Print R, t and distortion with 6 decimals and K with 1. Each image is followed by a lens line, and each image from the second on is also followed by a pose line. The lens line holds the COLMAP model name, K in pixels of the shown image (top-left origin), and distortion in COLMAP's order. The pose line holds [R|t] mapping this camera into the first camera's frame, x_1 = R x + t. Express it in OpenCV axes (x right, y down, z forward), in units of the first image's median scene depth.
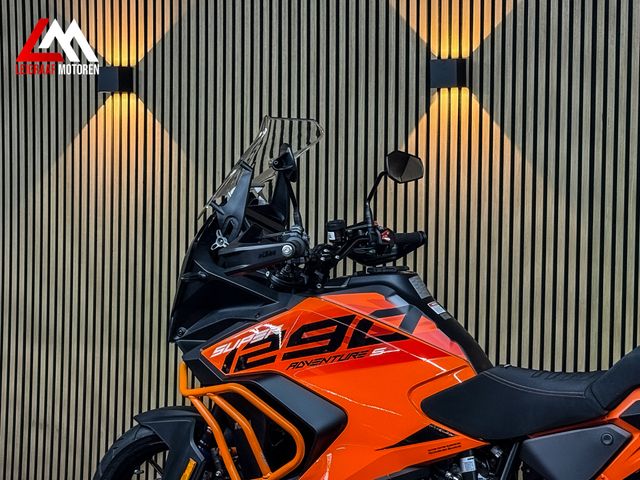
lens RADIAL K [[1371.9, 0, 321.8], [0, 1371.9, 229.9], [0, 0, 1]] dist [0.097914, 0.478307]
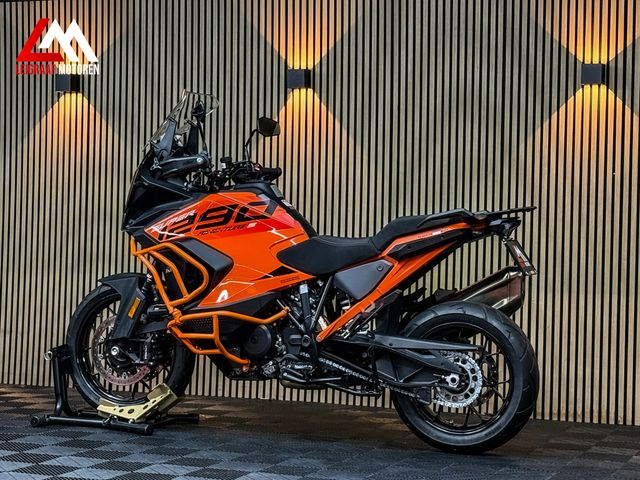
lens RADIAL K [[1371.9, 0, 321.8], [0, 1371.9, 229.9], [0, 0, 1]] dist [0.097914, 0.478307]
pose [[0.995728, 0.006578, 0.092105, -0.029028], [-0.002331, 0.998932, -0.046150, 0.171645], [-0.092310, 0.045738, 0.994679, -0.696497]]
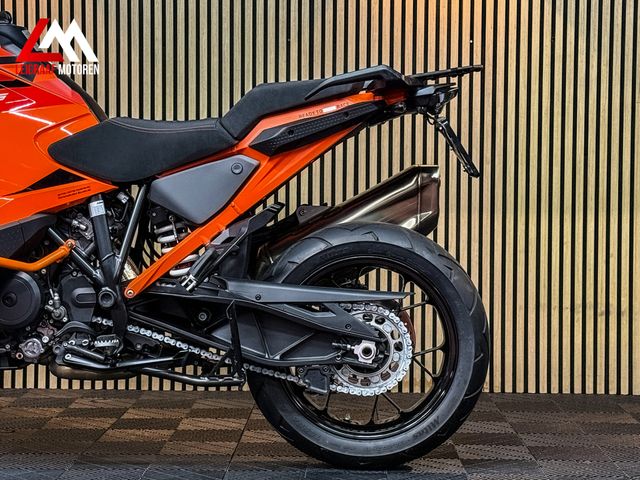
lens RADIAL K [[1371.9, 0, 321.8], [0, 1371.9, 229.9], [0, 0, 1]] dist [0.097914, 0.478307]
pose [[0.905470, -0.023960, 0.423733, -0.165723], [0.025567, 0.999671, 0.001893, 0.183917], [-0.423639, 0.009119, 0.905785, 0.027747]]
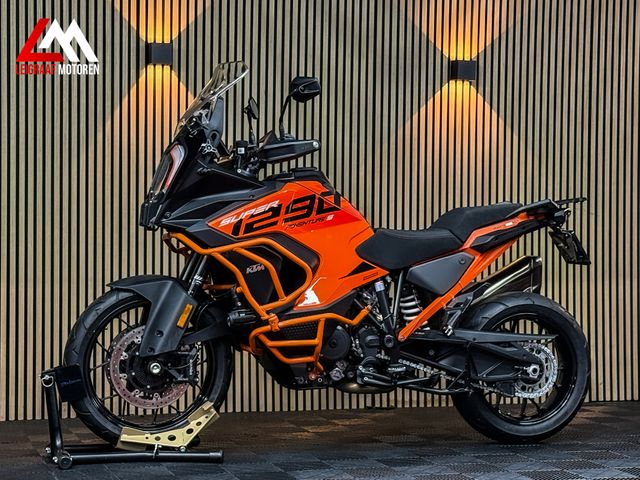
lens RADIAL K [[1371.9, 0, 321.8], [0, 1371.9, 229.9], [0, 0, 1]] dist [0.097914, 0.478307]
pose [[0.728054, -0.006288, 0.685491, -1.015364], [0.032036, 0.999178, -0.024860, 0.139590], [-0.684771, 0.040060, 0.727656, -0.115523]]
